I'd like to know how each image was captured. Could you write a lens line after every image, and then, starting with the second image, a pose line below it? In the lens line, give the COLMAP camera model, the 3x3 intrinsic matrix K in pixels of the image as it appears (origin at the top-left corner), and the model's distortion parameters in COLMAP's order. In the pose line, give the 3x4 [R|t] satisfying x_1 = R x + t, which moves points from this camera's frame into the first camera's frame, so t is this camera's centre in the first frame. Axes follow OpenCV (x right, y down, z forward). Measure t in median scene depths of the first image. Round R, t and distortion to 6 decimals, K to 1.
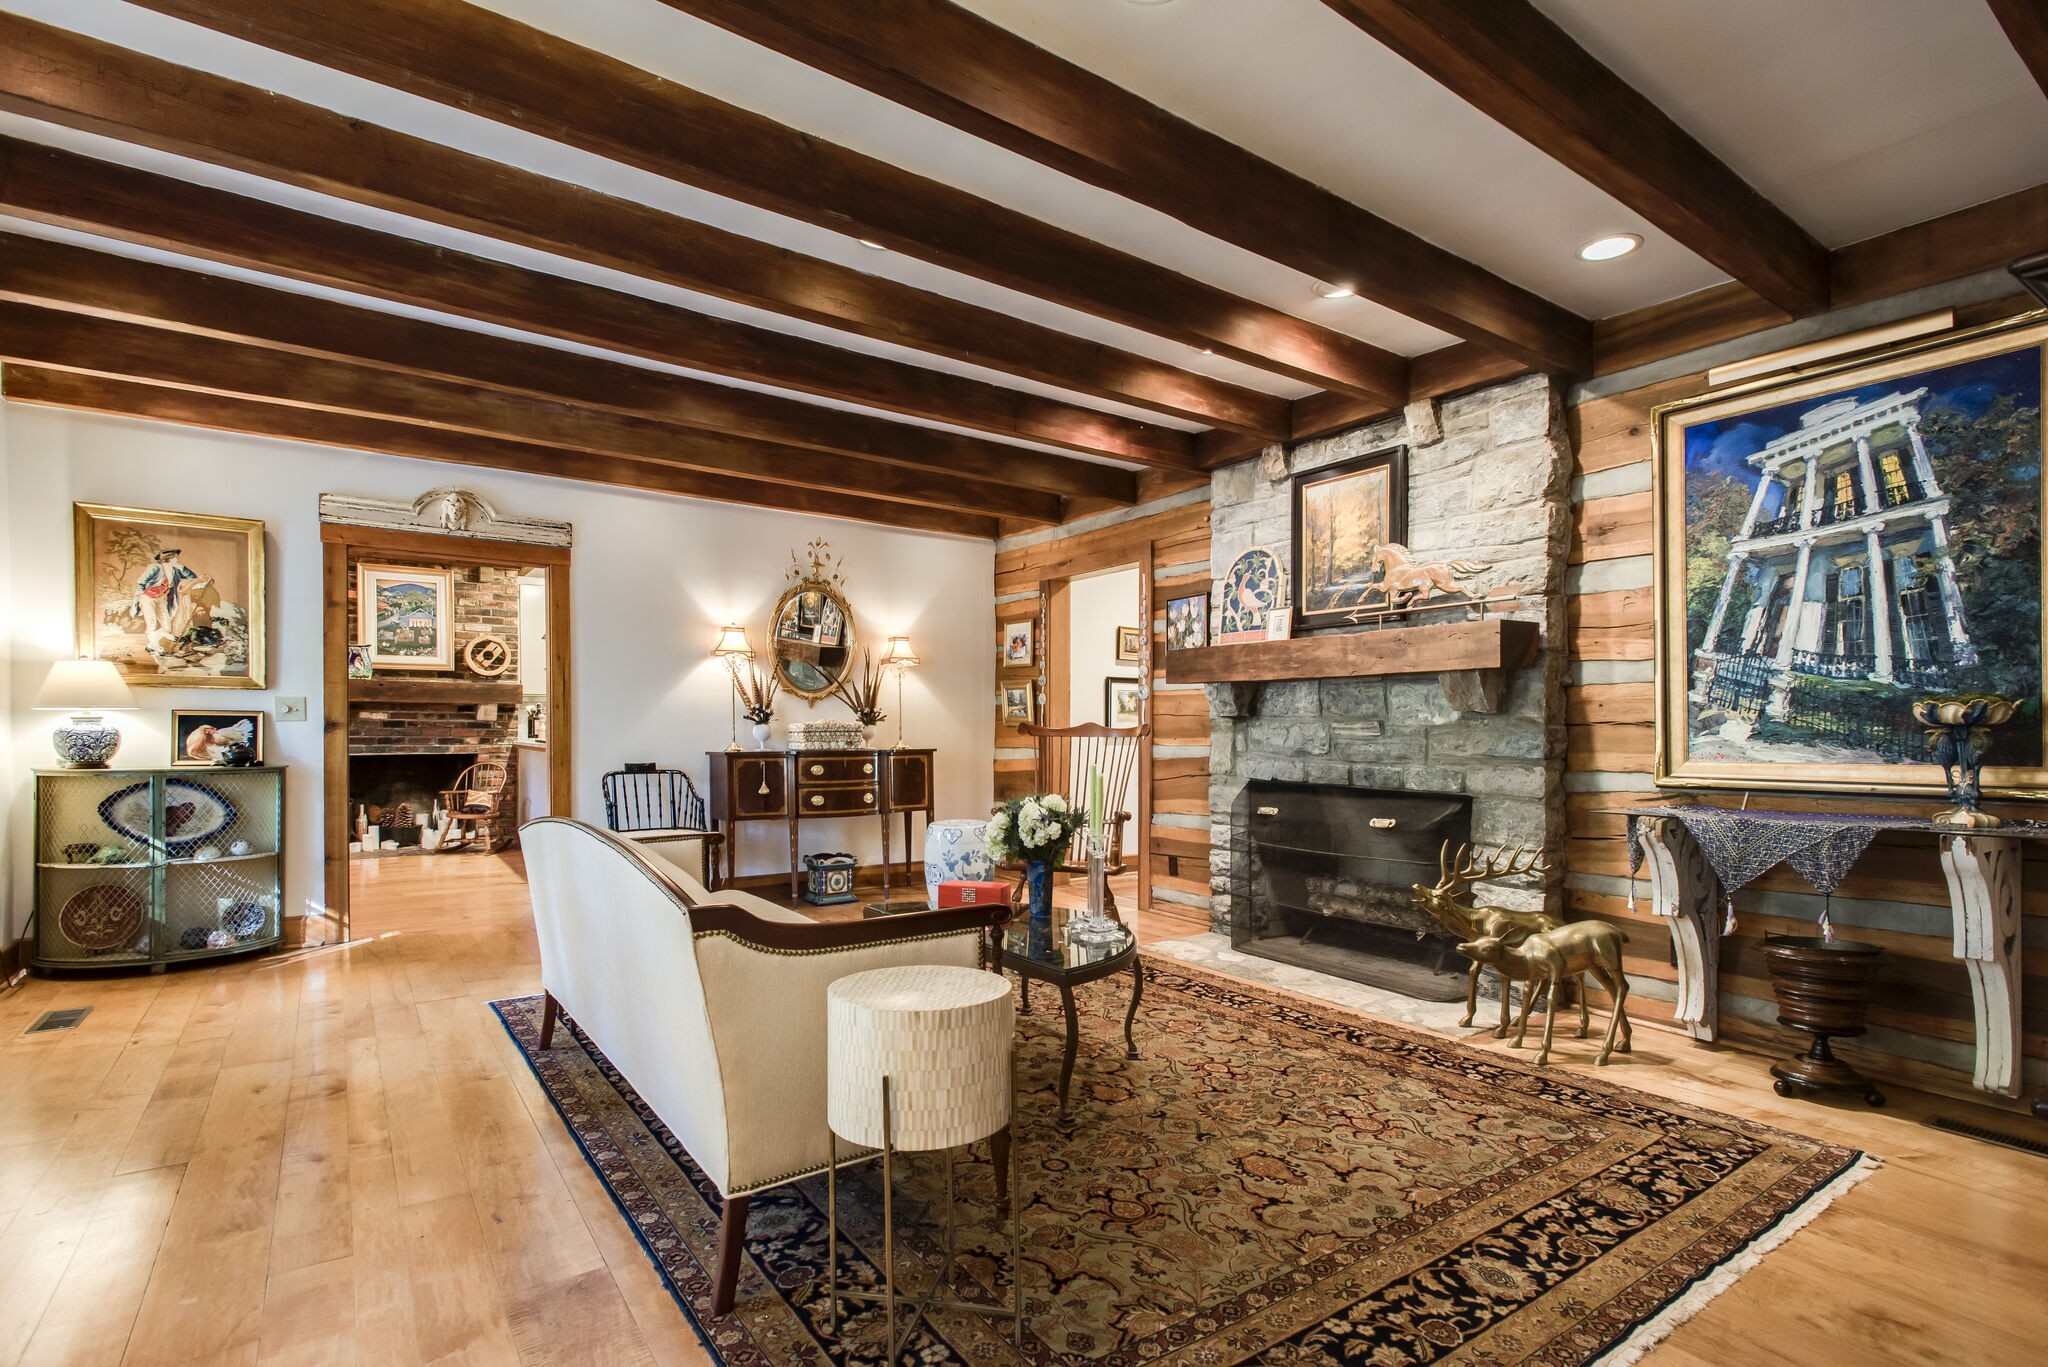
lens RADIAL K [[981.0, 0, 1025.3], [0, 981.0, 733.7], [0, 0, 1]] dist [0.005574, -0.000415]
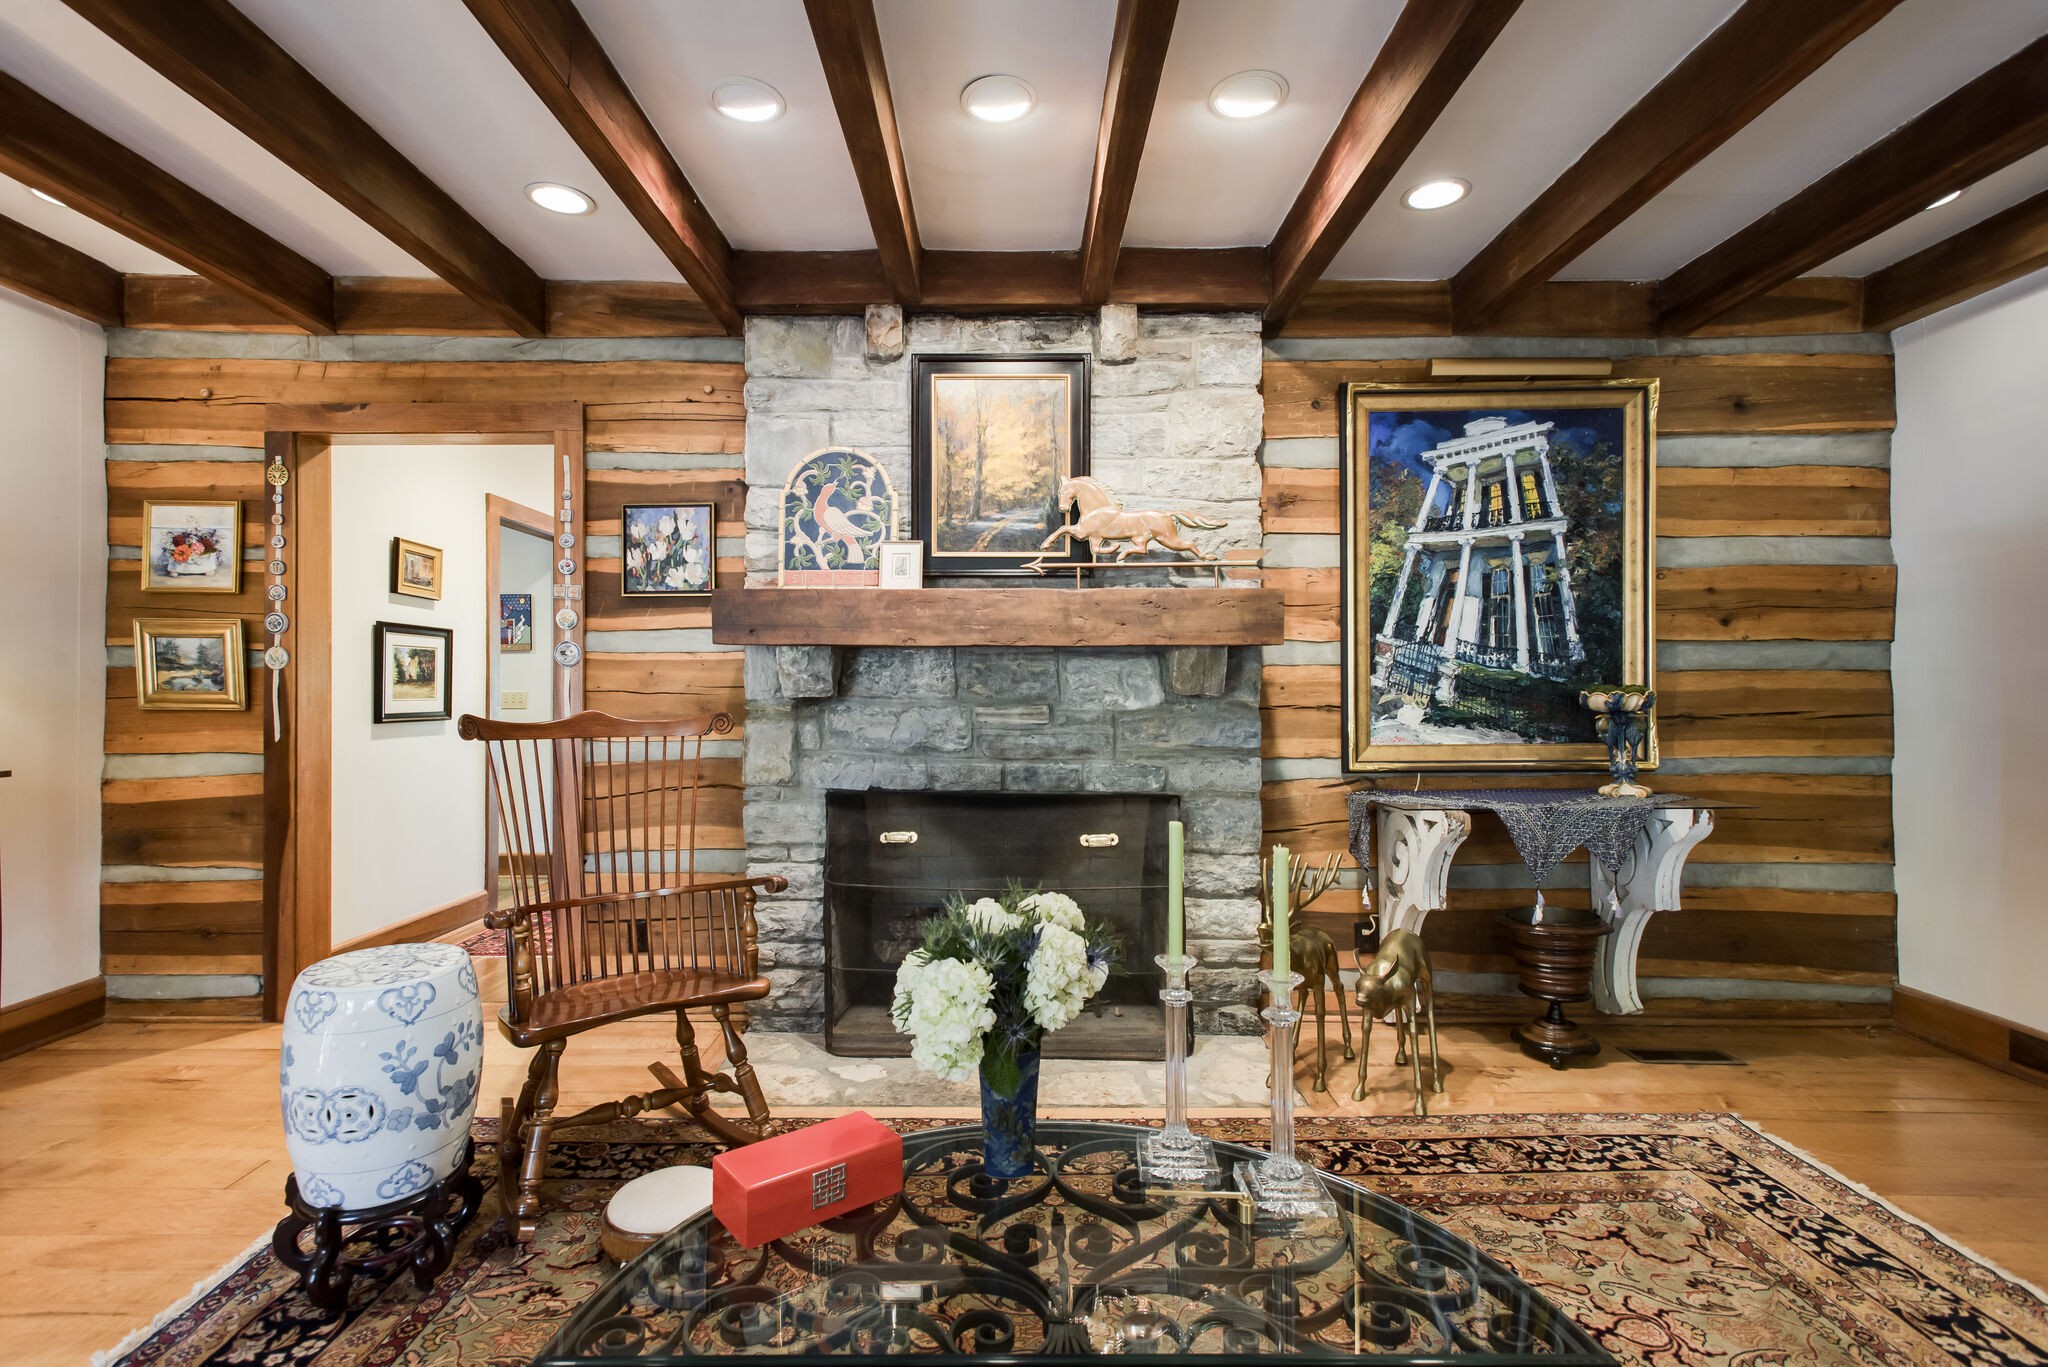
lens RADIAL K [[963.5, 0, 1028.0], [0, 963.5, 677.6], [0, 0, 1]] dist [0.018632, -0.006082]
pose [[0.576827, 0.006007, 0.816844, -0.328678], [0.006127, 0.999913, -0.011680, -0.031614], [-0.816843, 0.011742, 0.576740, 0.716533]]
